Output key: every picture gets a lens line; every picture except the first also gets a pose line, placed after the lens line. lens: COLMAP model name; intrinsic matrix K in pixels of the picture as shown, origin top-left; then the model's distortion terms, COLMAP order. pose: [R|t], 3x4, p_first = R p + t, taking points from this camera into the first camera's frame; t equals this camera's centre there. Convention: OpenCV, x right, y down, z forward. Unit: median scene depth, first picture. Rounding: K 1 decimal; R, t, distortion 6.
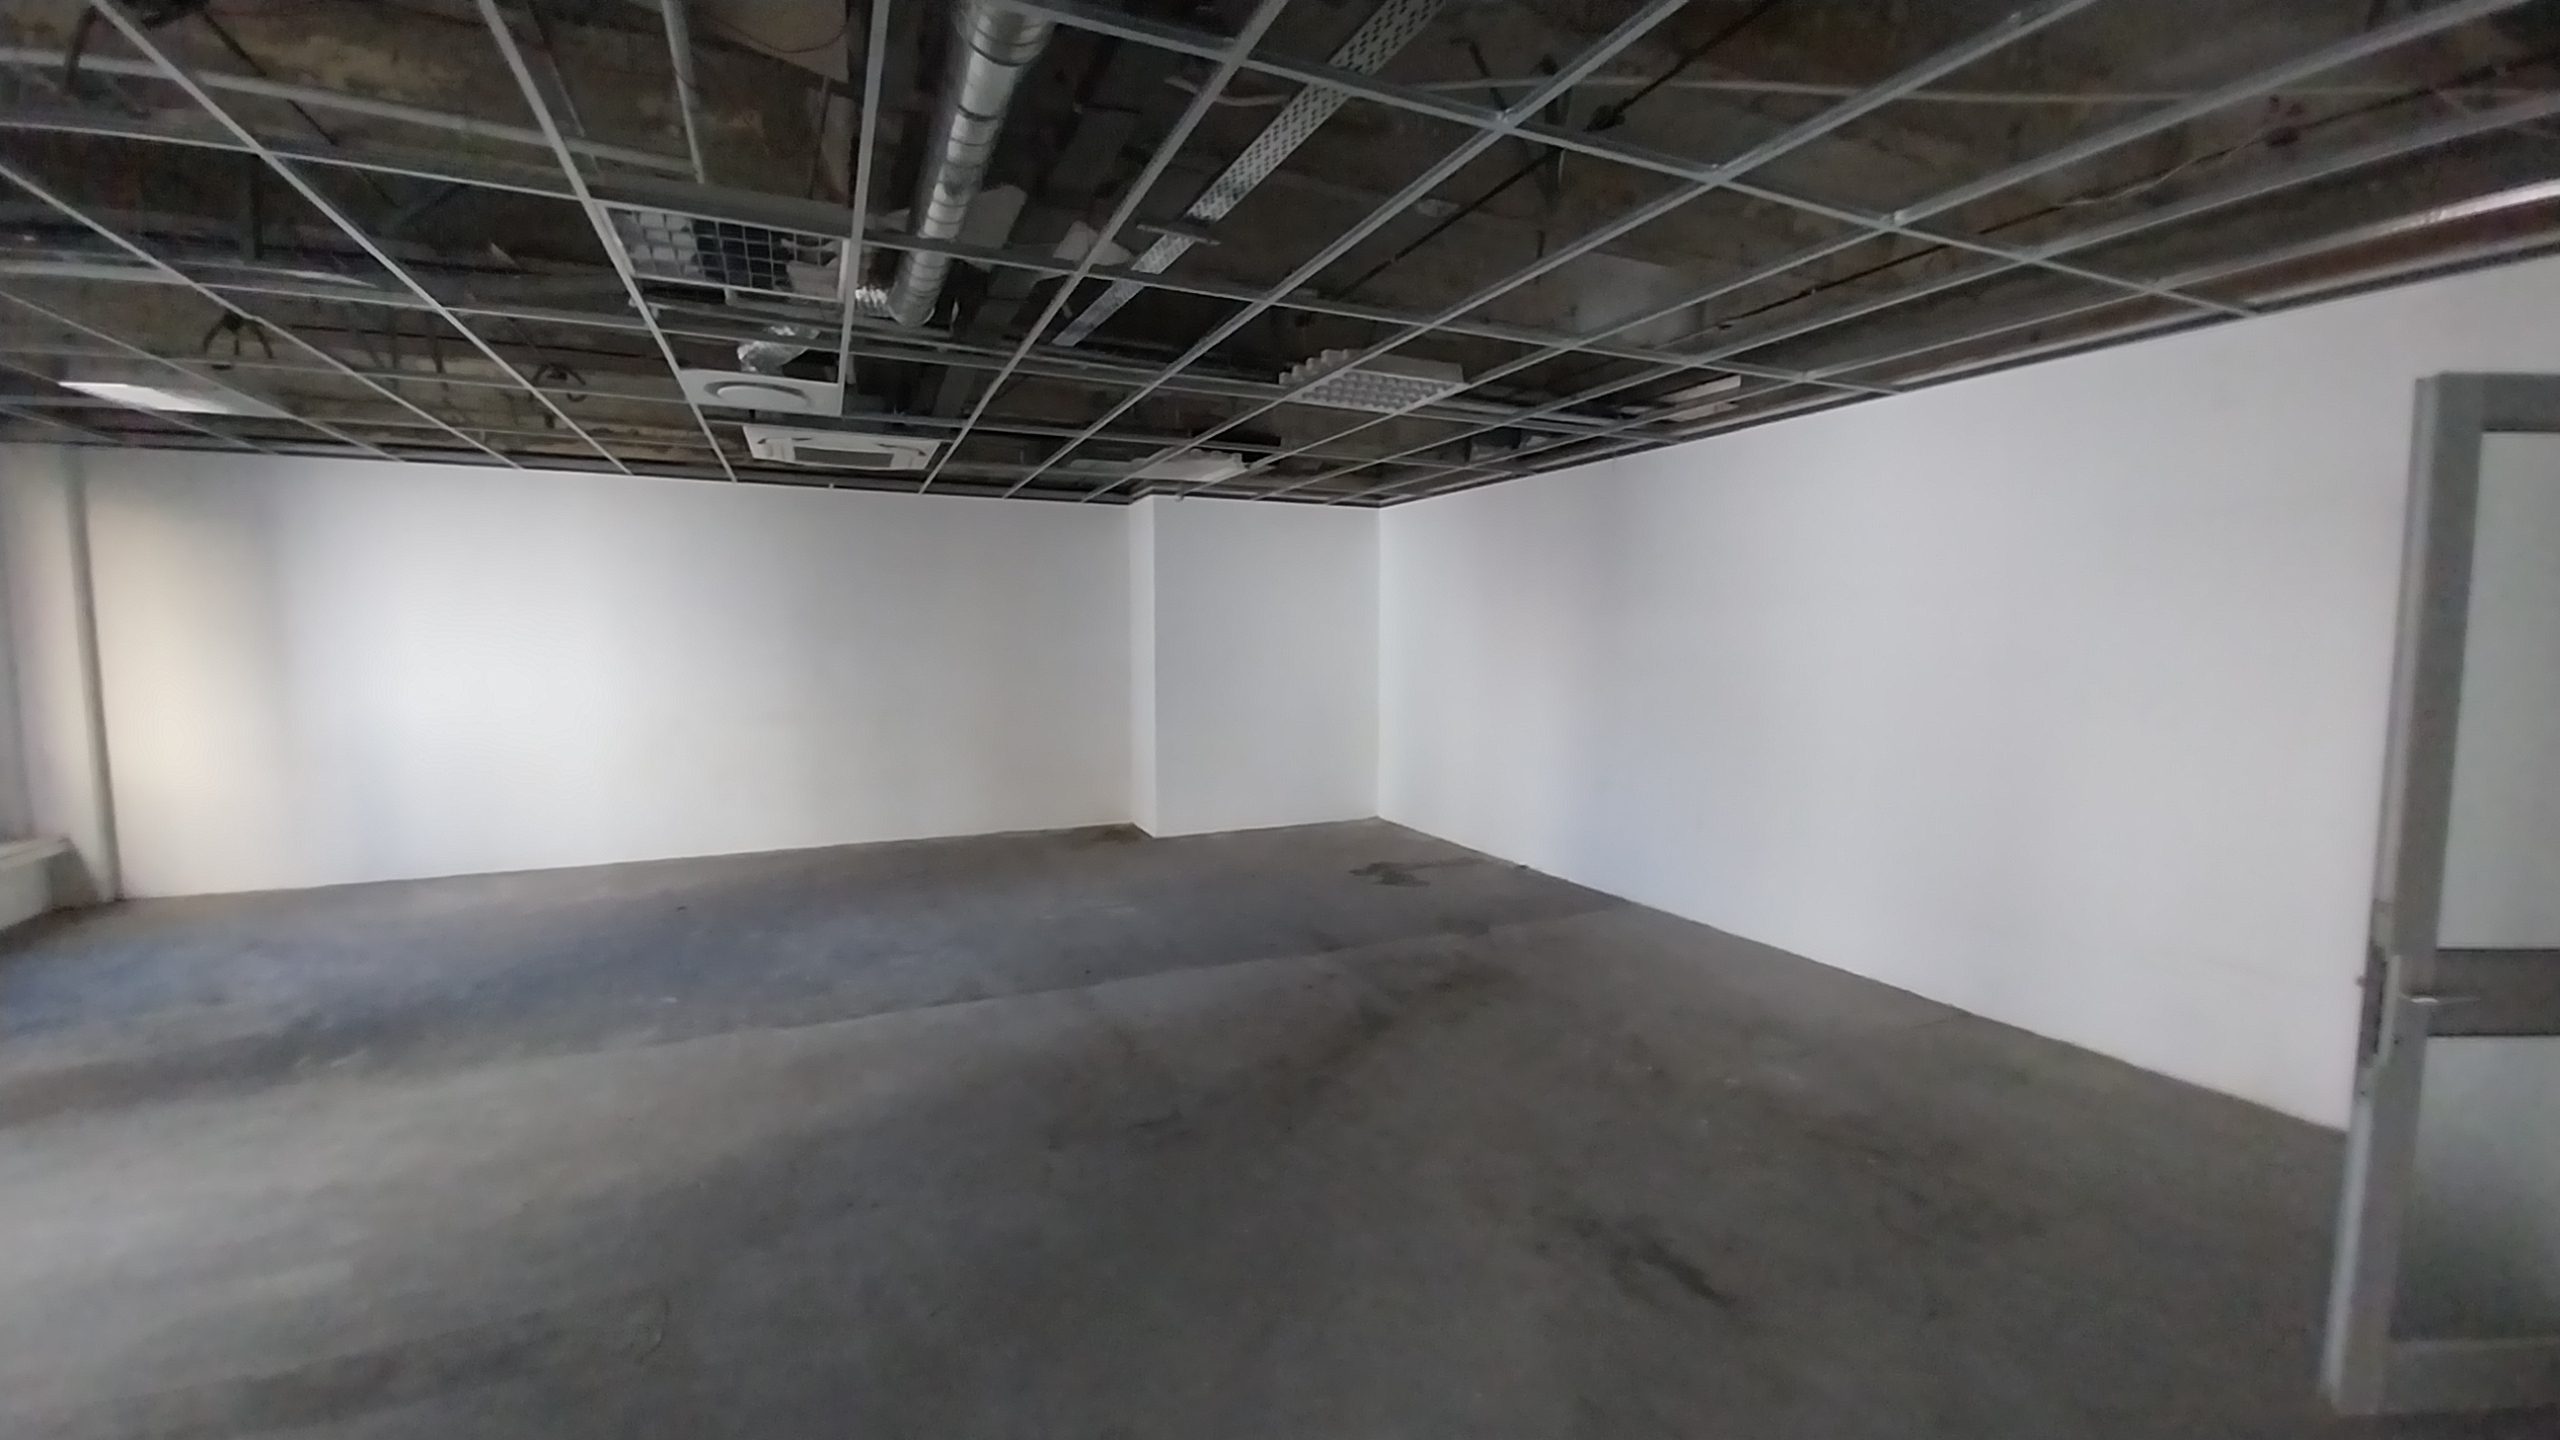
lens RADIAL K [[1011.2, 0, 1280.0], [0, 1011.2, 720.0], [0, 0, 1]] dist [0.020057, -0.016404]
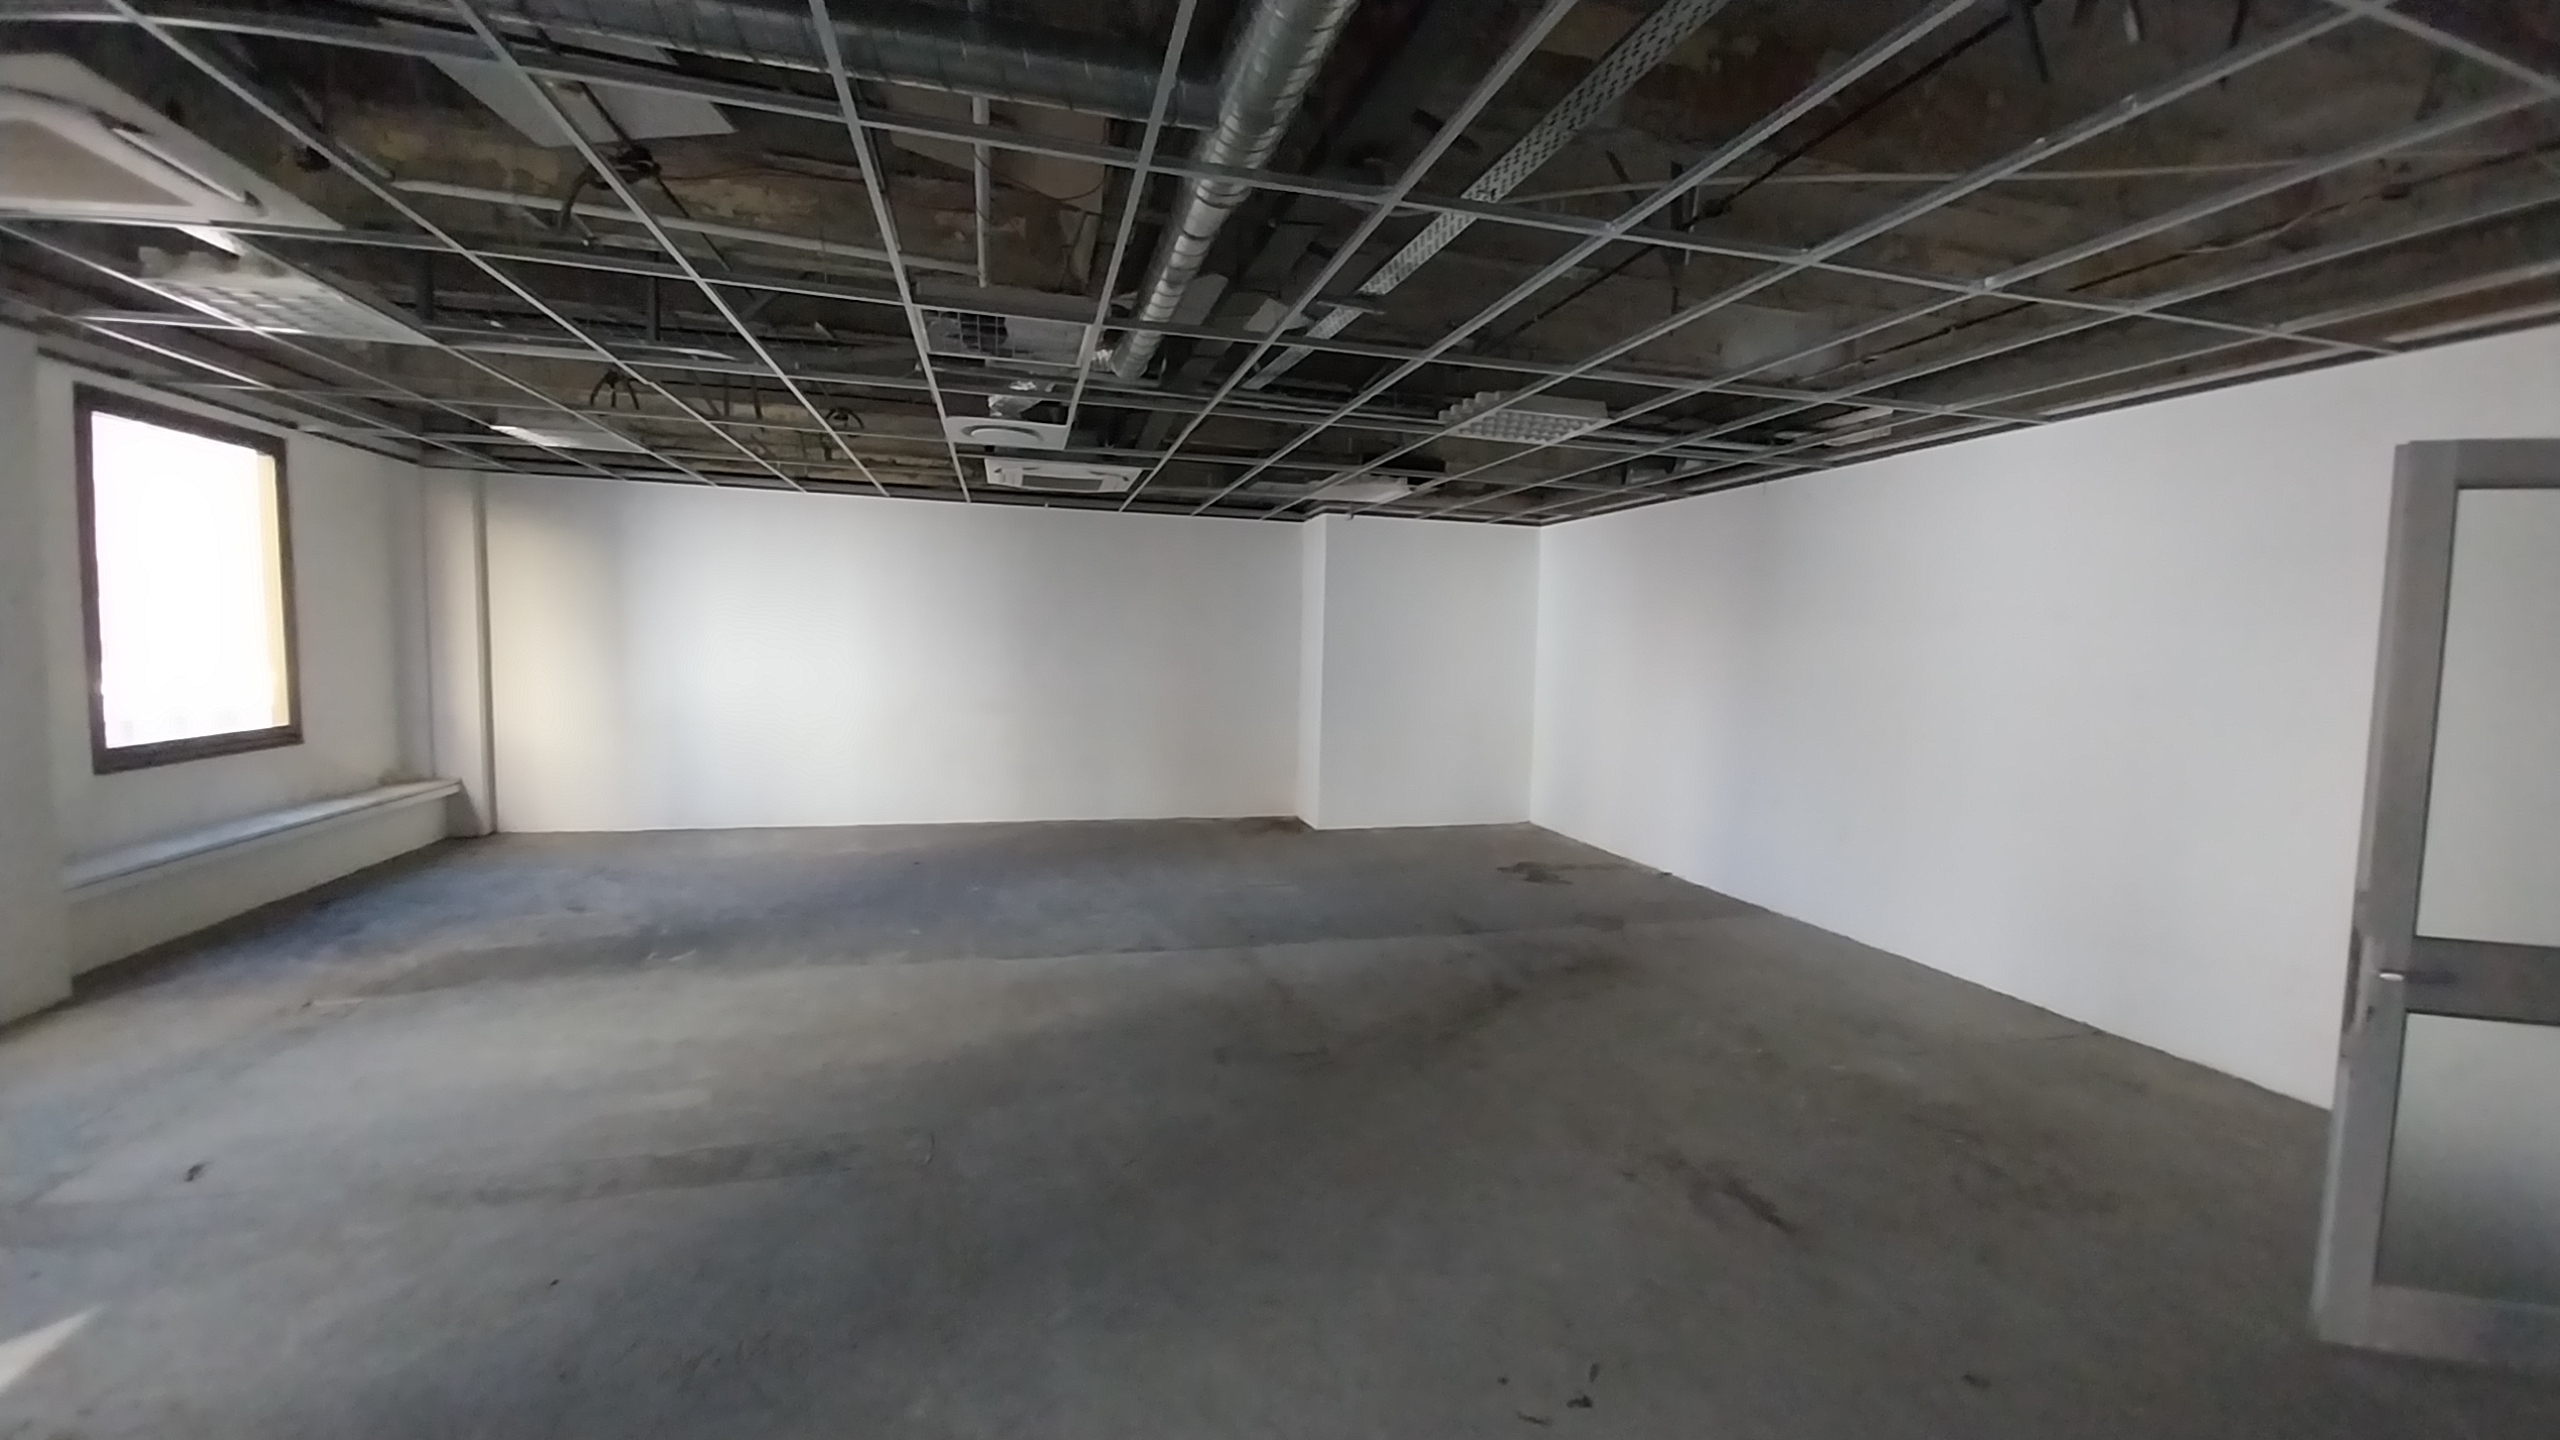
lens RADIAL K [[1008.0, 0, 1288.2], [0, 1008.0, 719.3], [0, 0, 1]] dist [0.022844, -0.016860]
pose [[0.986991, 0.035334, -0.156843, 0.021094], [-0.037028, 0.999283, -0.007891, 0.014237], [0.156452, 0.013595, 0.987592, -0.126621]]
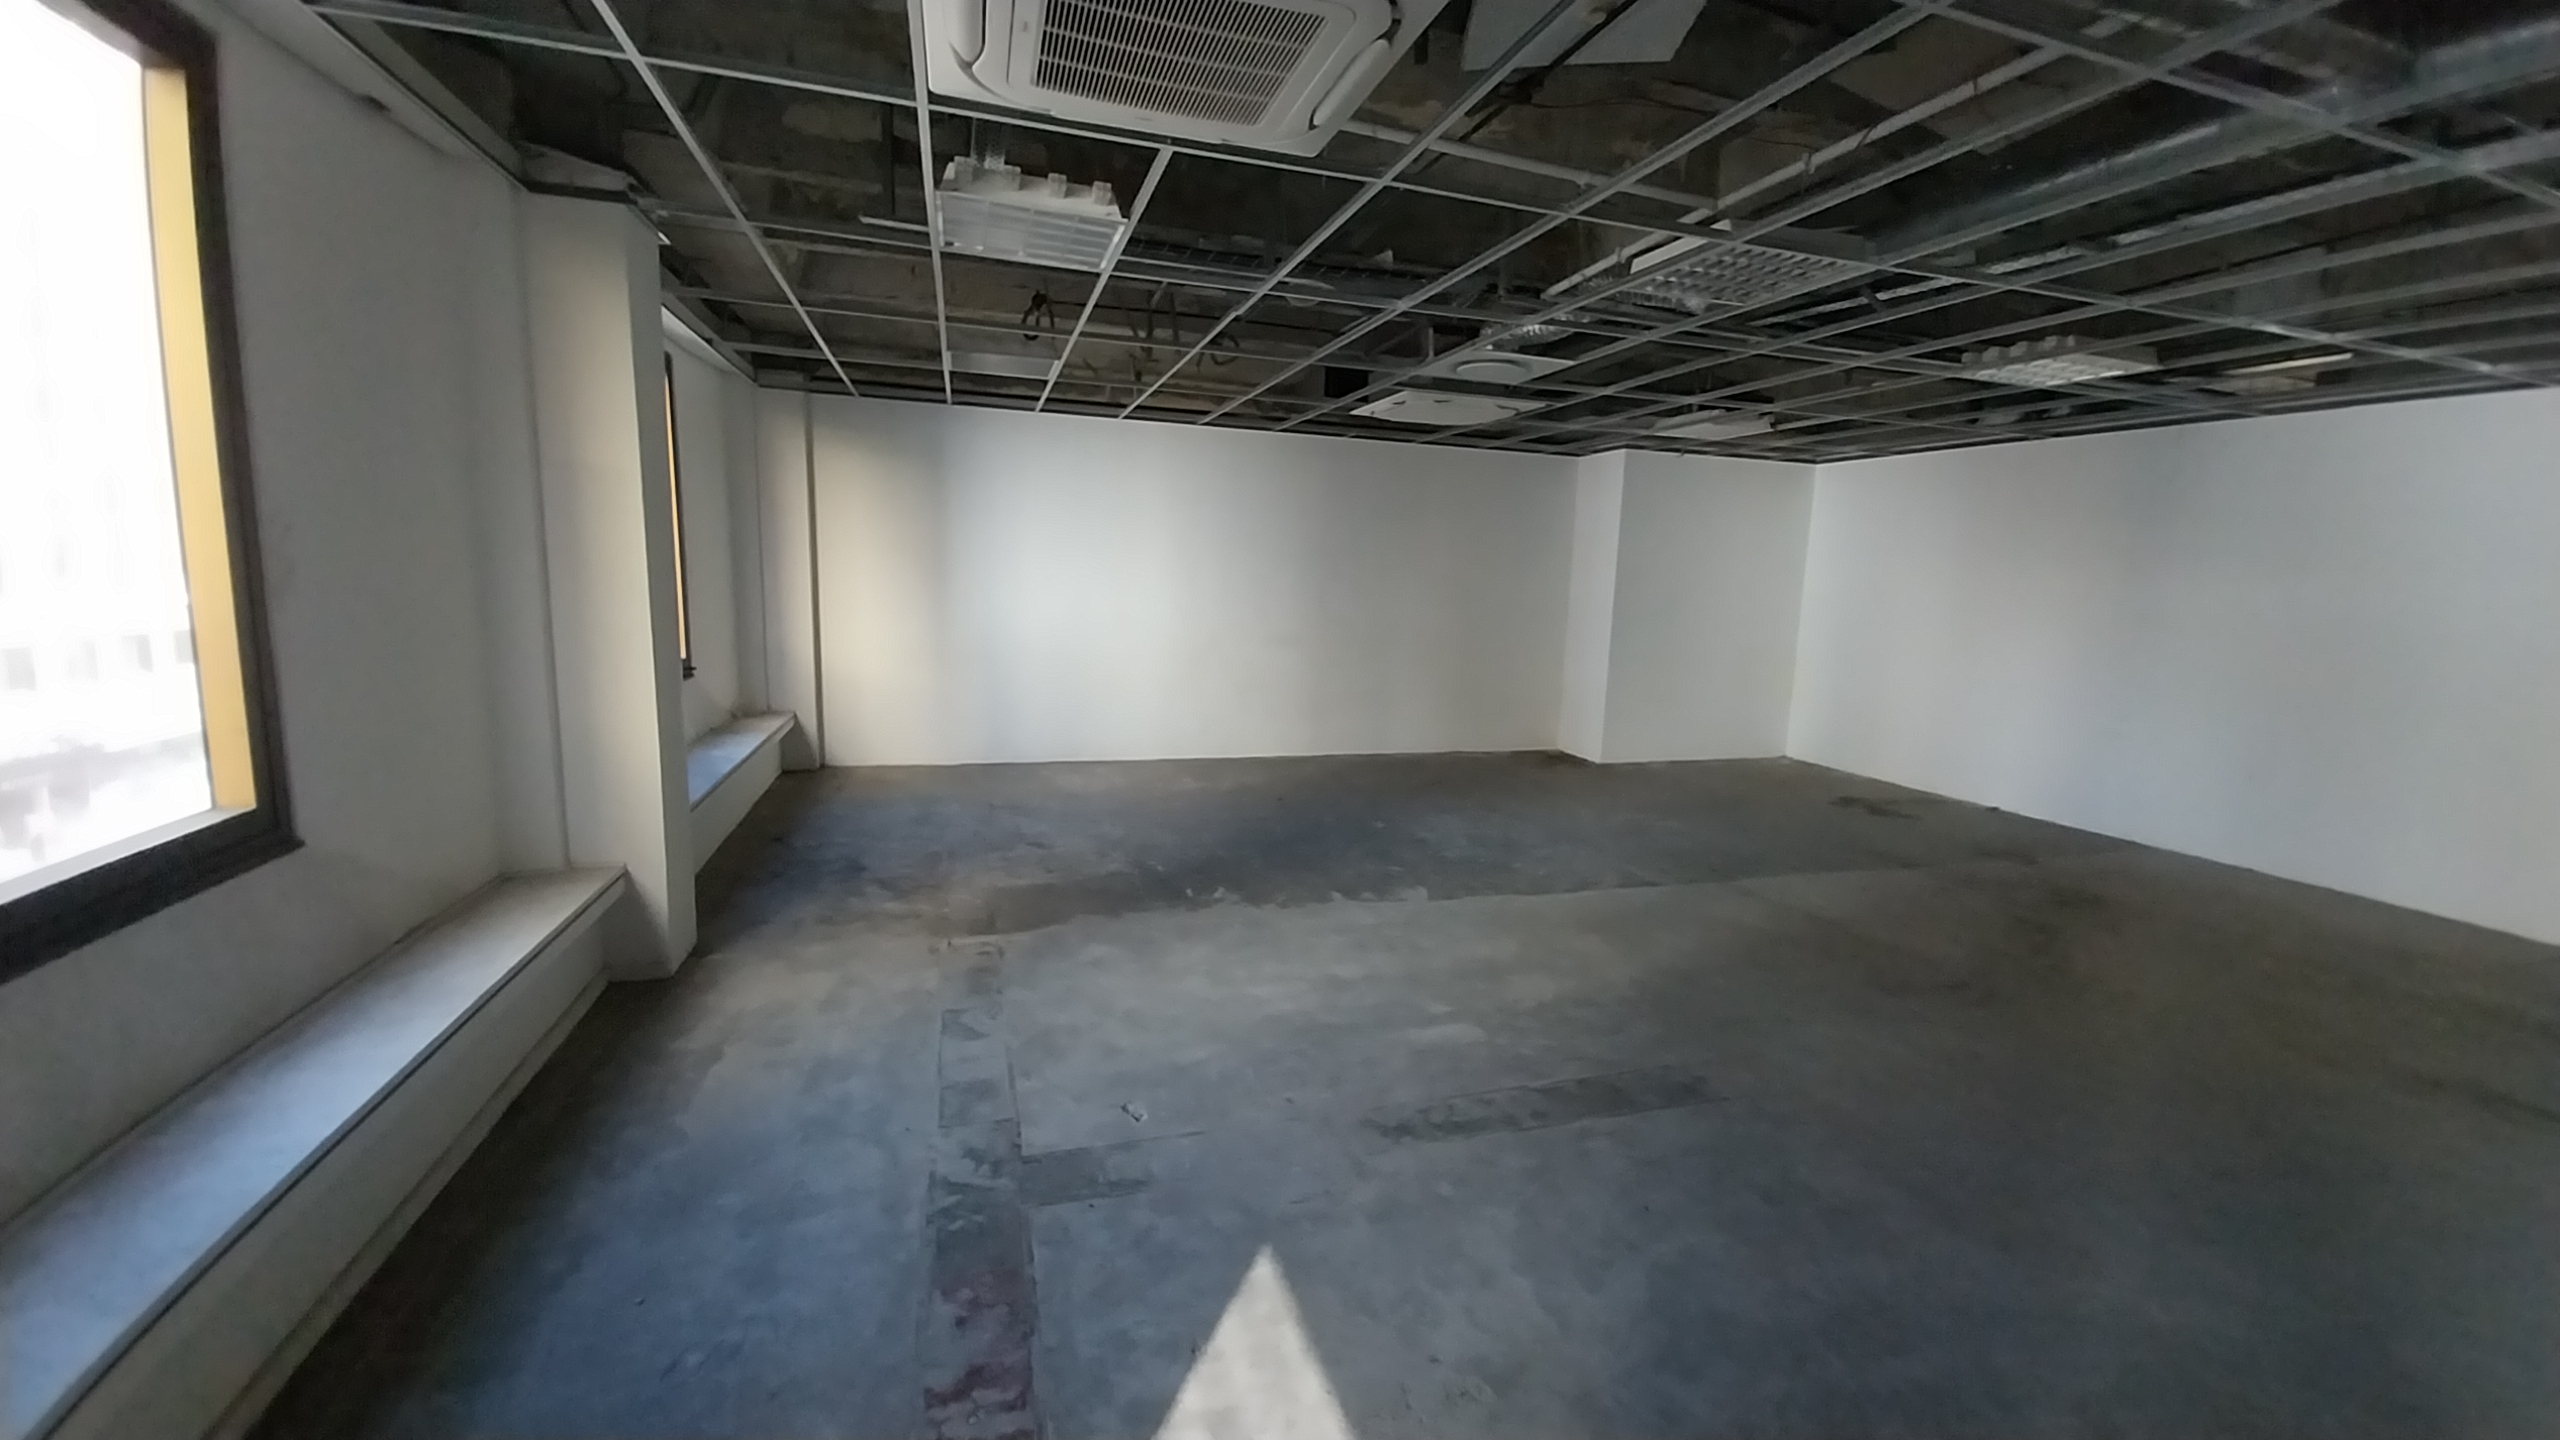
lens RADIAL K [[1011.2, 0, 1280.0], [0, 1011.2, 720.0], [0, 0, 1]] dist [0.020057, -0.016404]
pose [[0.992603, 0.049282, -0.110955, -0.607743], [-0.042533, 0.997145, 0.062388, 0.025604], [0.113713, -0.057207, 0.991865, -0.223006]]
